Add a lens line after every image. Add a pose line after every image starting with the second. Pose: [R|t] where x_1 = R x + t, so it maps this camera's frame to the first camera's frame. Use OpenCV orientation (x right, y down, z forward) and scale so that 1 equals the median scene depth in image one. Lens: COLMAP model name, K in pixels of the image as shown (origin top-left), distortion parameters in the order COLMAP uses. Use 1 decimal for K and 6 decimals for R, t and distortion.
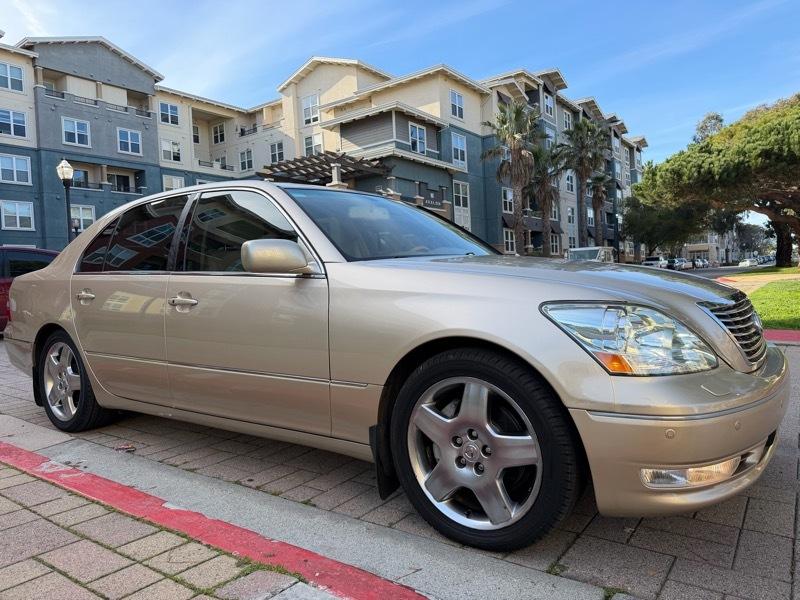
lens RADIAL K [[565.1, 0, 399.3], [0, 565.1, 307.9], [0, 0, 1]] dist [0.046848, -0.068104]
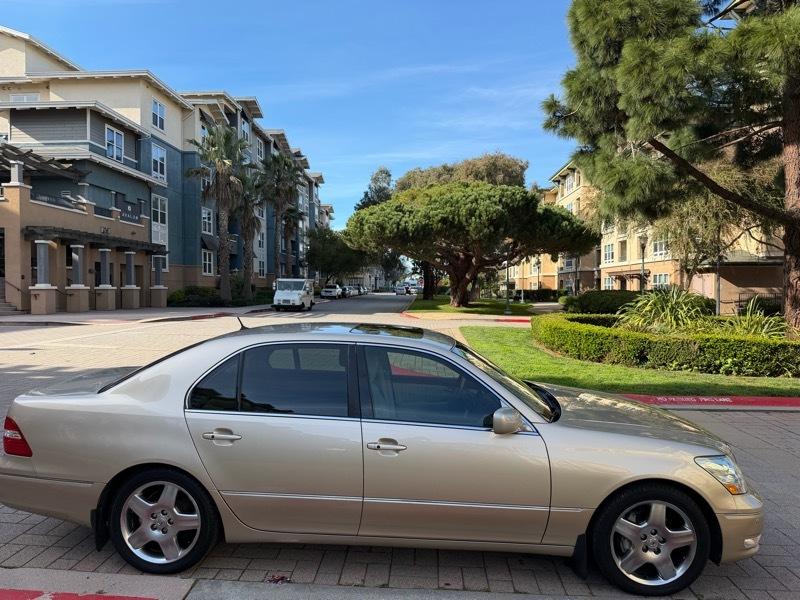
lens RADIAL K [[565.1, 0, 399.0], [0, 565.1, 316.6], [0, 0, 1]] dist [0.046848, -0.068104]
pose [[0.833563, 0.025449, 0.551838, -0.079839], [-0.021401, 0.999676, -0.013775, -0.021184], [-0.552009, -0.000328, 0.833838, -0.001847]]
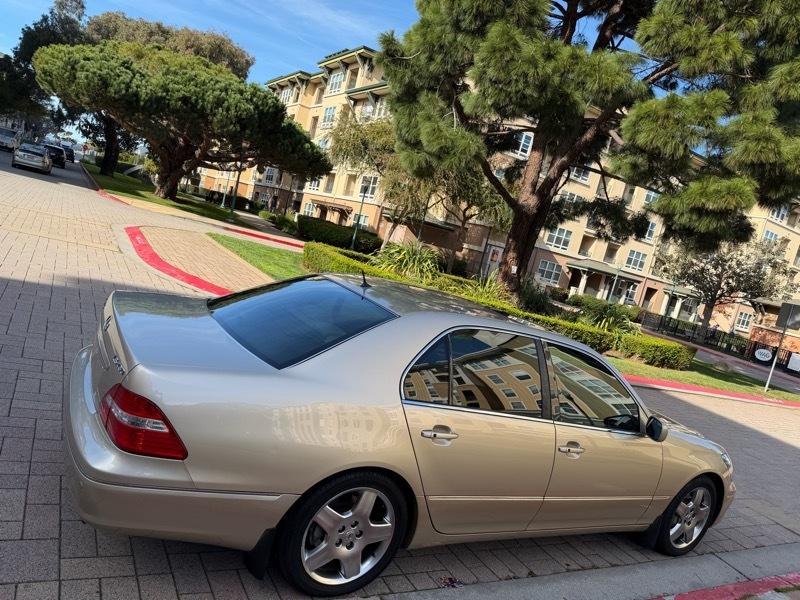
lens RADIAL K [[565.1, 0, 405.8], [0, 565.1, 316.4], [0, 0, 1]] dist [0.046848, -0.068104]
pose [[0.362223, 0.020601, 0.931864, -0.128124], [-0.229340, 0.970990, 0.067680, -0.022354], [-0.903437, -0.238229, 0.356439, 0.073573]]
